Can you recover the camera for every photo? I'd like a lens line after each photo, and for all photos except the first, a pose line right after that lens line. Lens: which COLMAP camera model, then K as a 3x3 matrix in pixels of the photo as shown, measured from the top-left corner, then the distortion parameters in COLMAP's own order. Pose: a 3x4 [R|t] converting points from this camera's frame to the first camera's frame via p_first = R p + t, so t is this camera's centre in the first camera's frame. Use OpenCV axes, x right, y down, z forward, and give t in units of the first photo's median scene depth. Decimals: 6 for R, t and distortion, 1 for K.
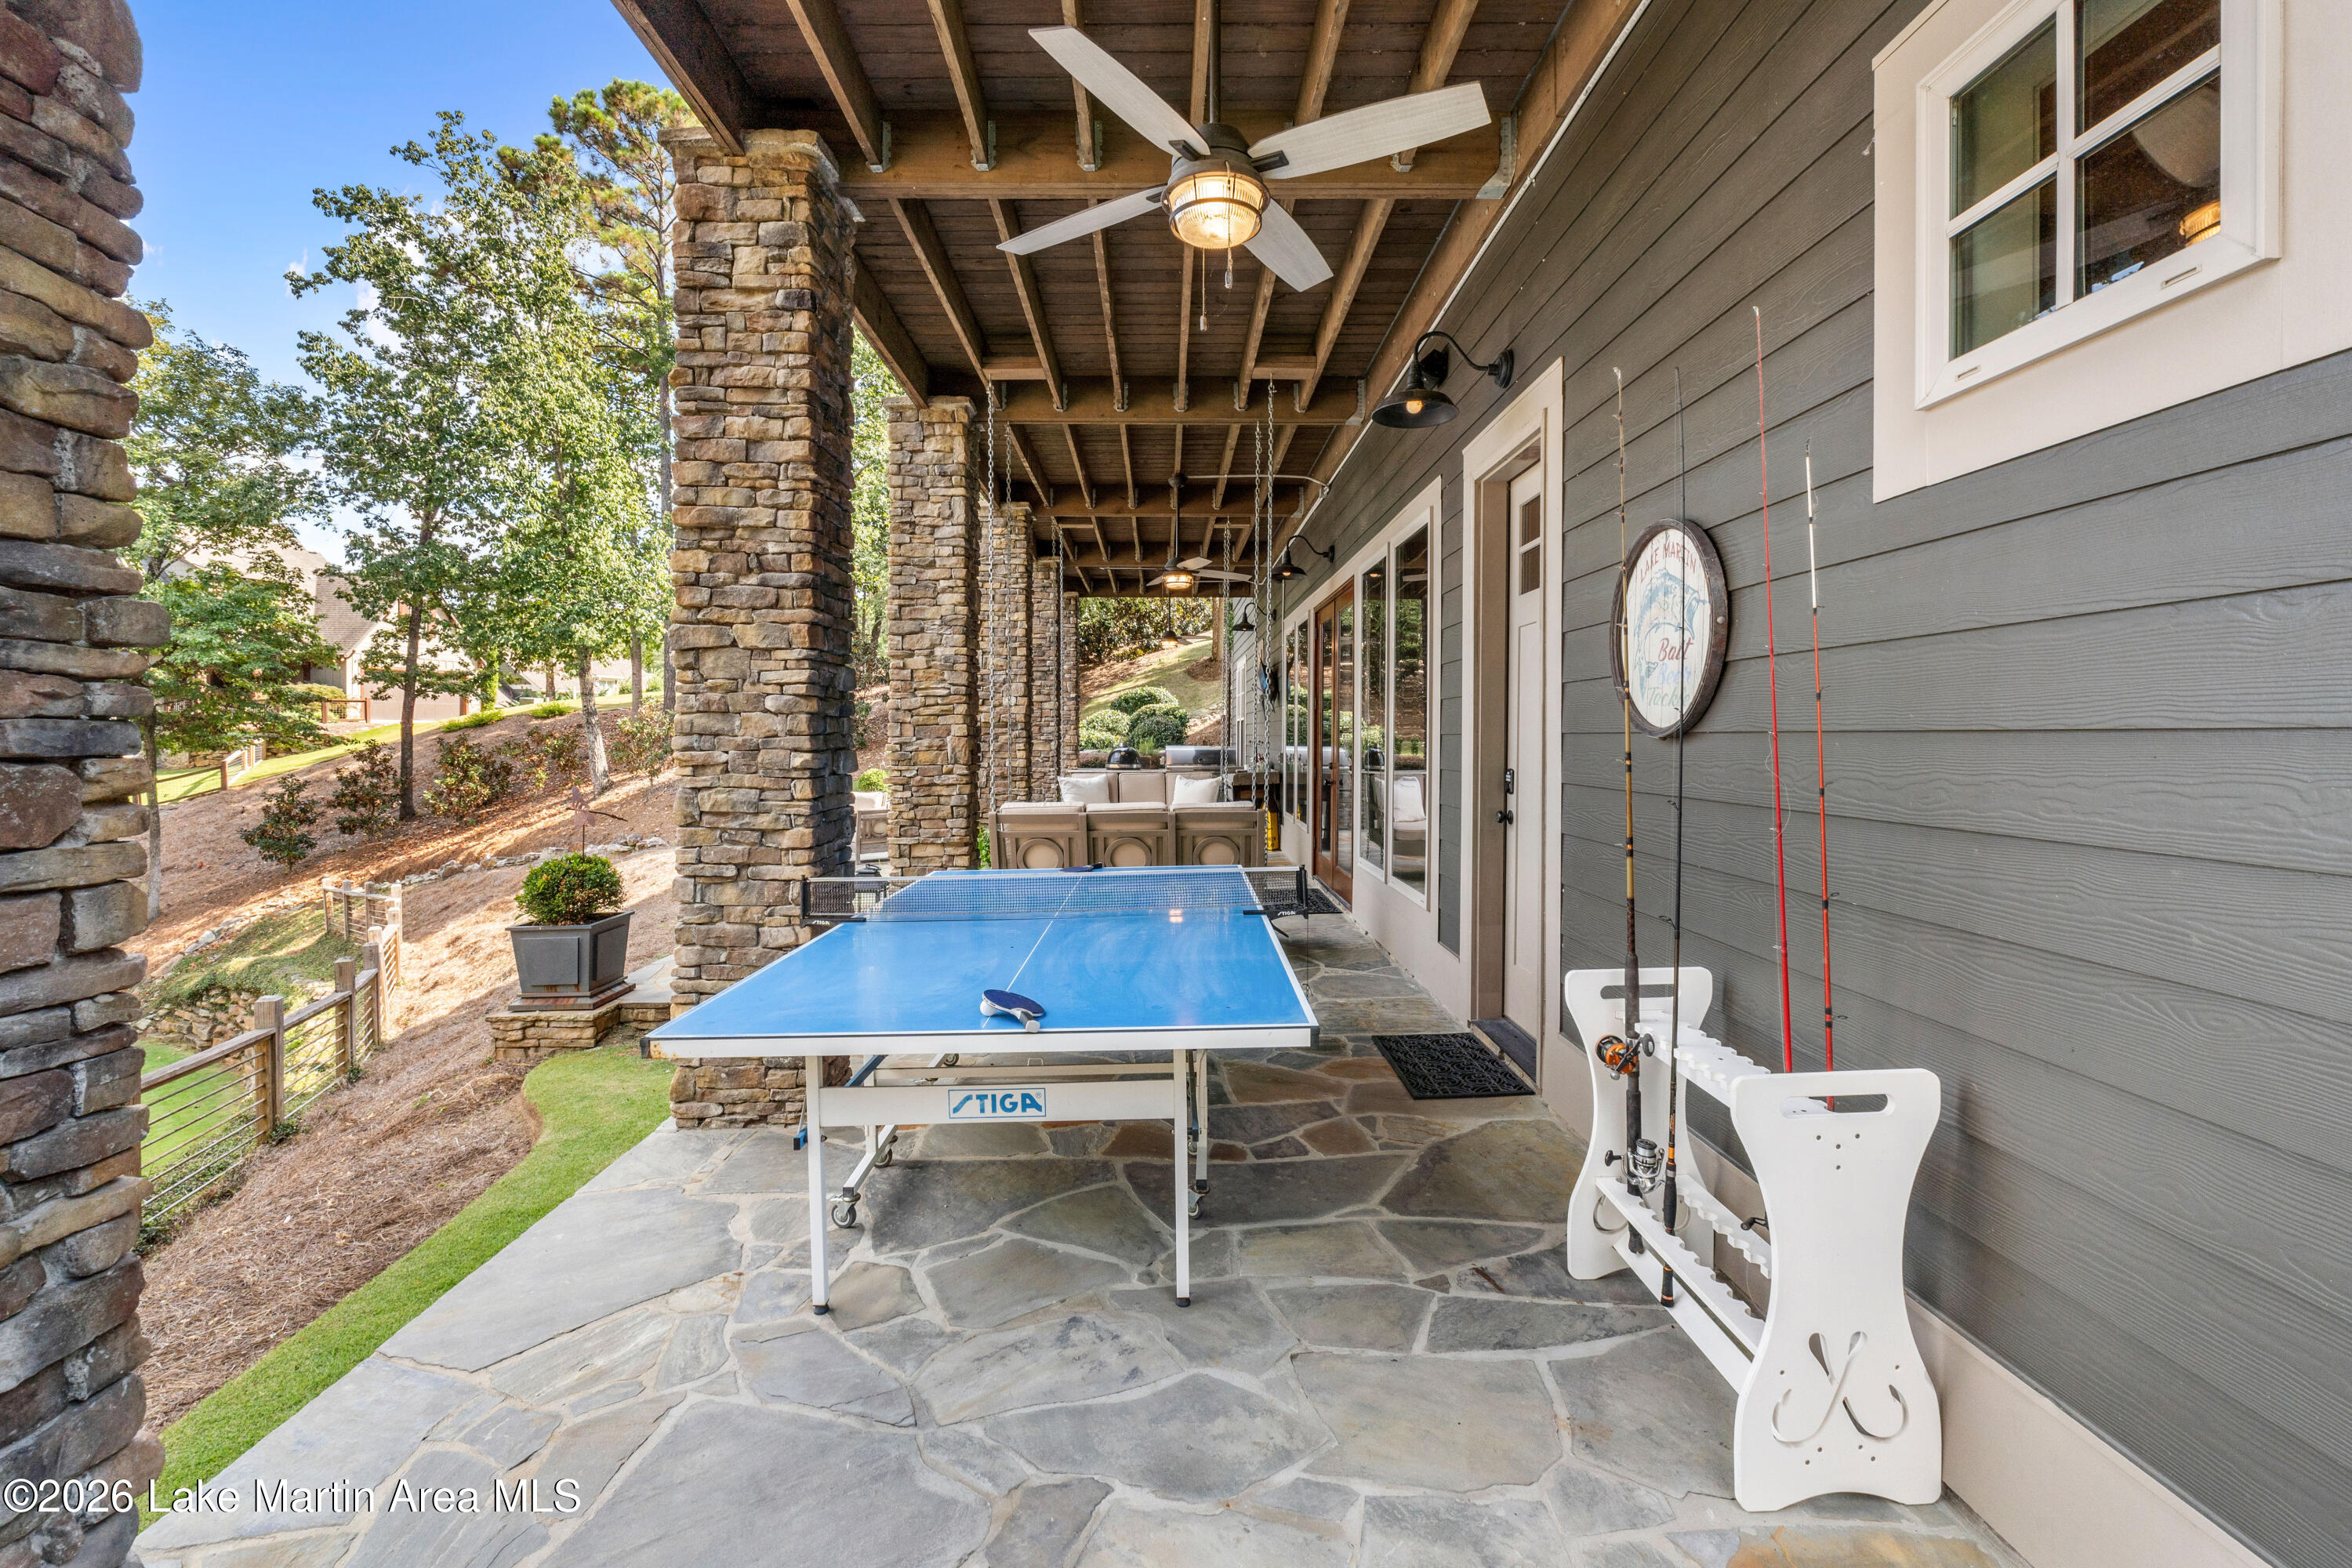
lens RADIAL K [[997.7, 0, 1166.0], [0, 997.7, 755.5], [0, 0, 1]] dist [-0.005769, -0.000666]
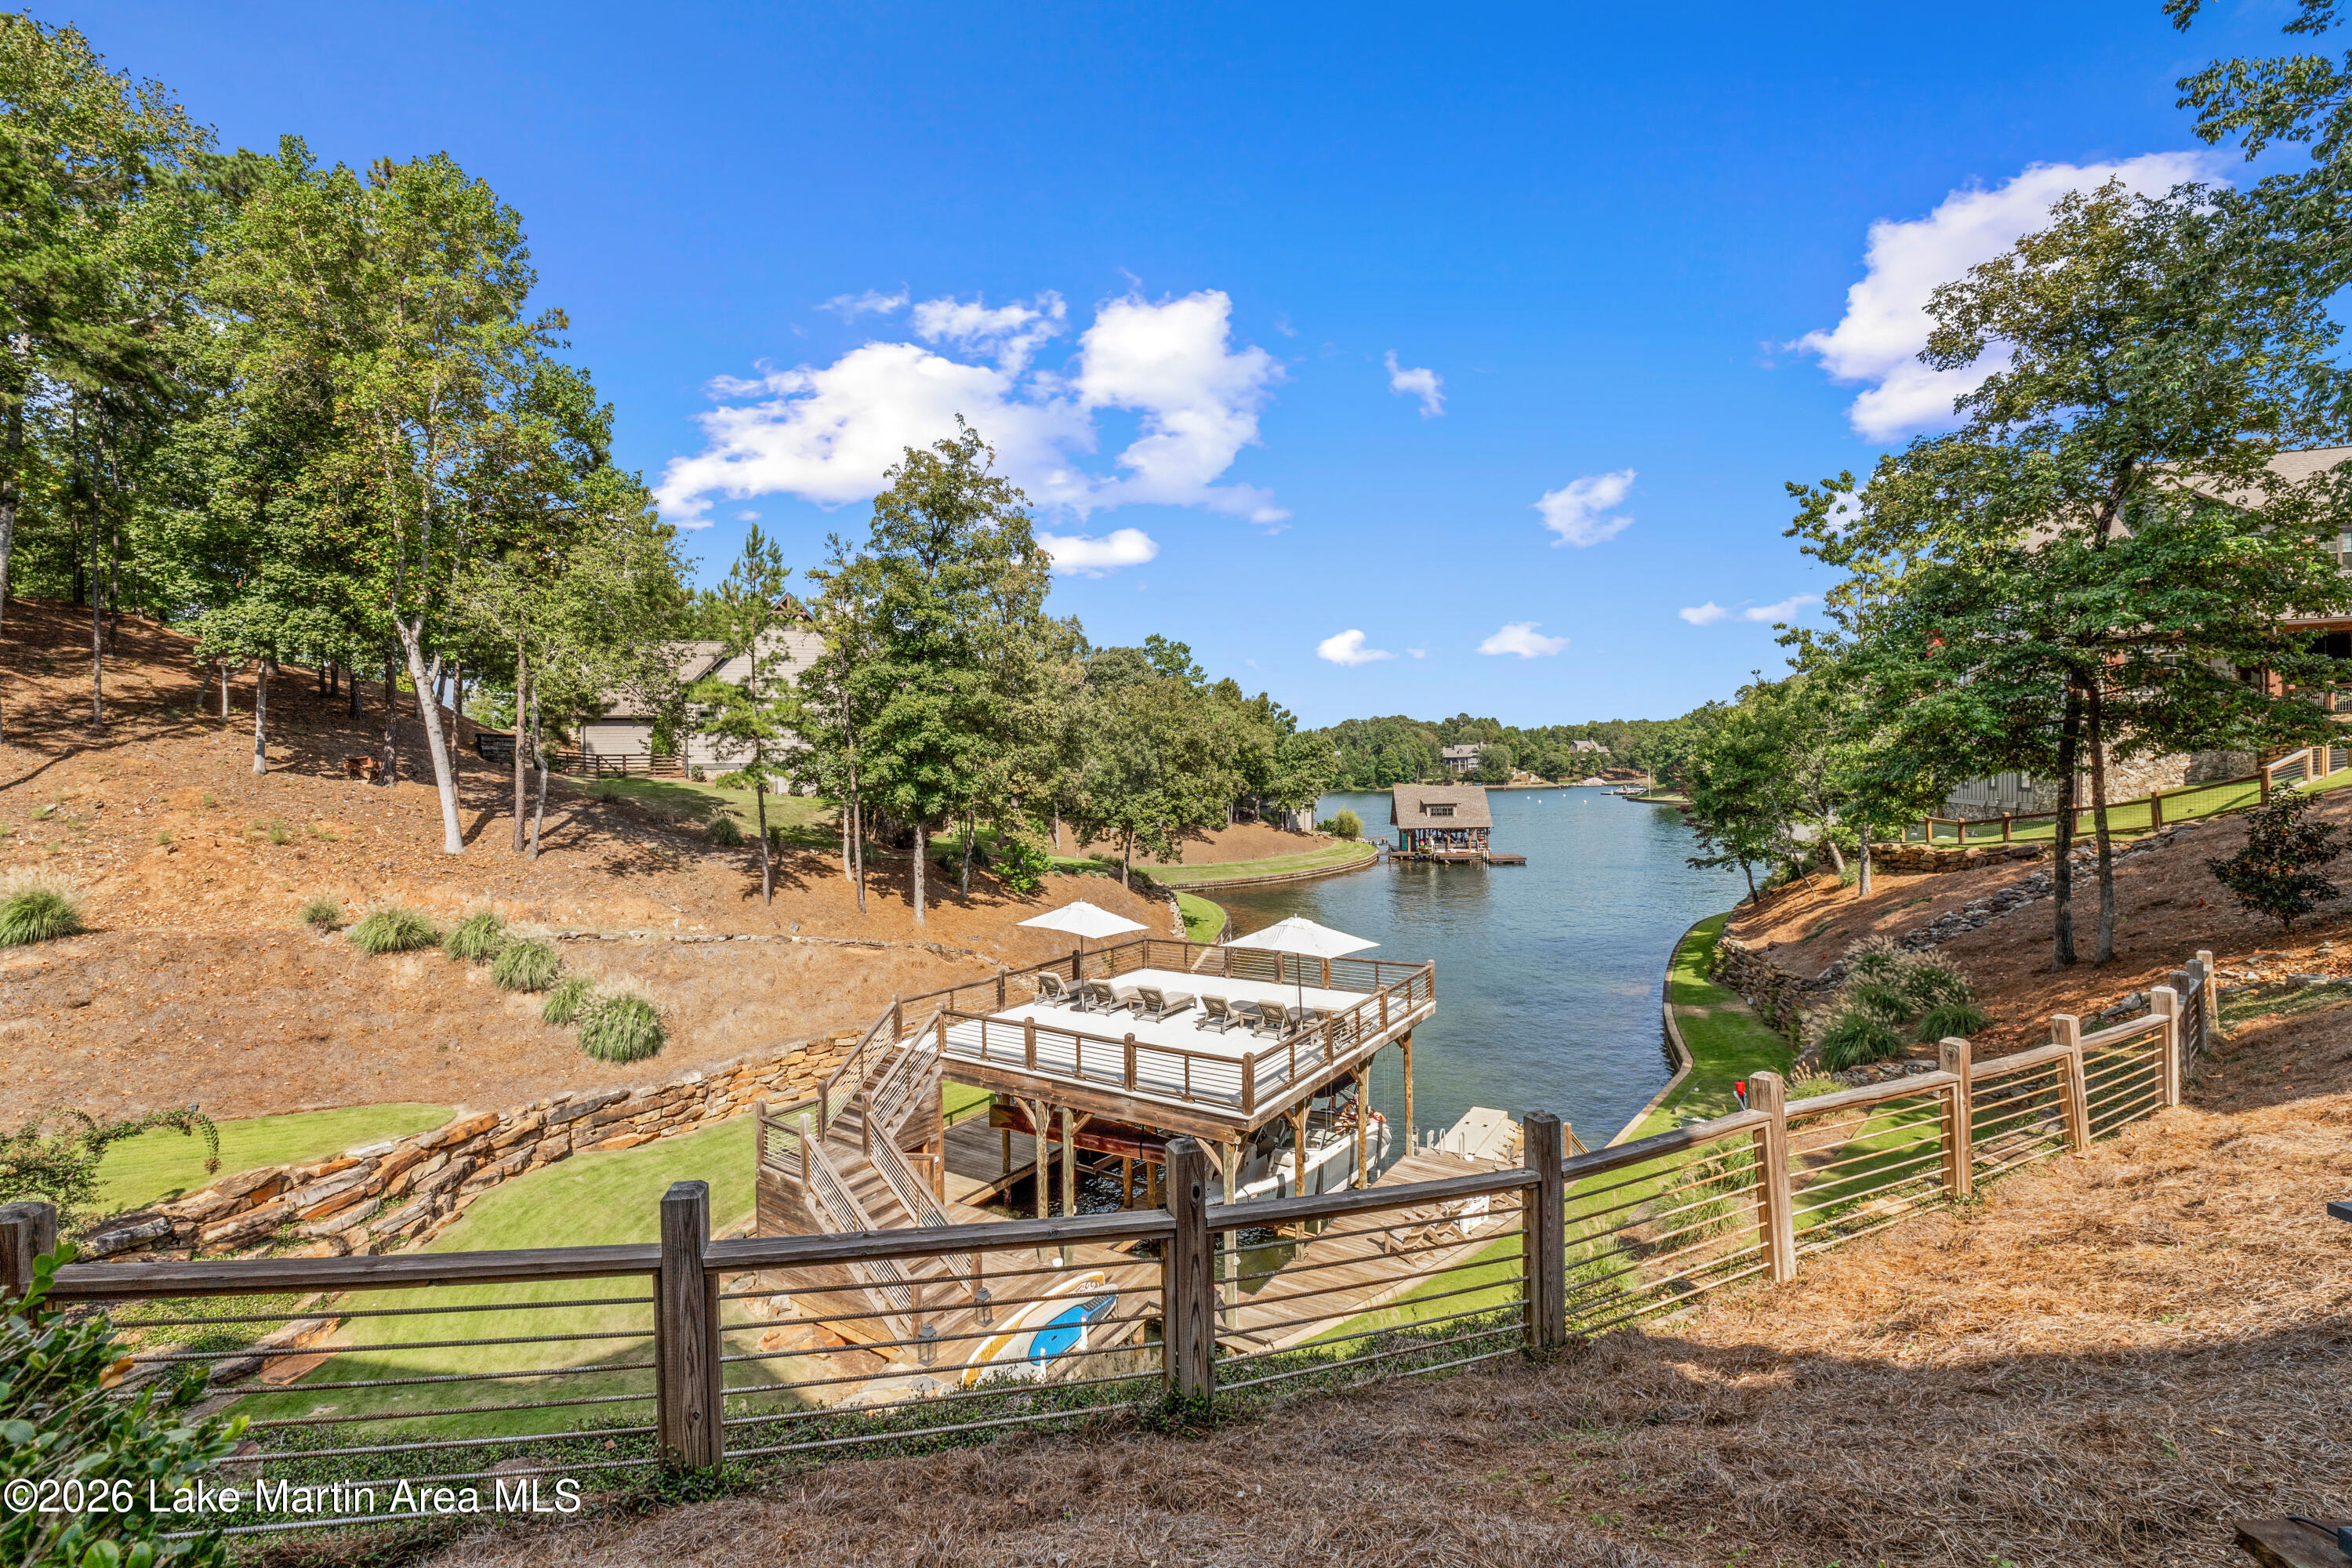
lens RADIAL K [[997.7, 0, 1159.2], [0, 997.7, 793.1], [0, 0, 1]] dist [-0.005769, -0.000666]
pose [[-0.142119, 0.017289, -0.989699, -0.146337], [0.004123, 0.999849, 0.016874, 0.013610], [0.989841, -0.001683, -0.142169, 0.426873]]
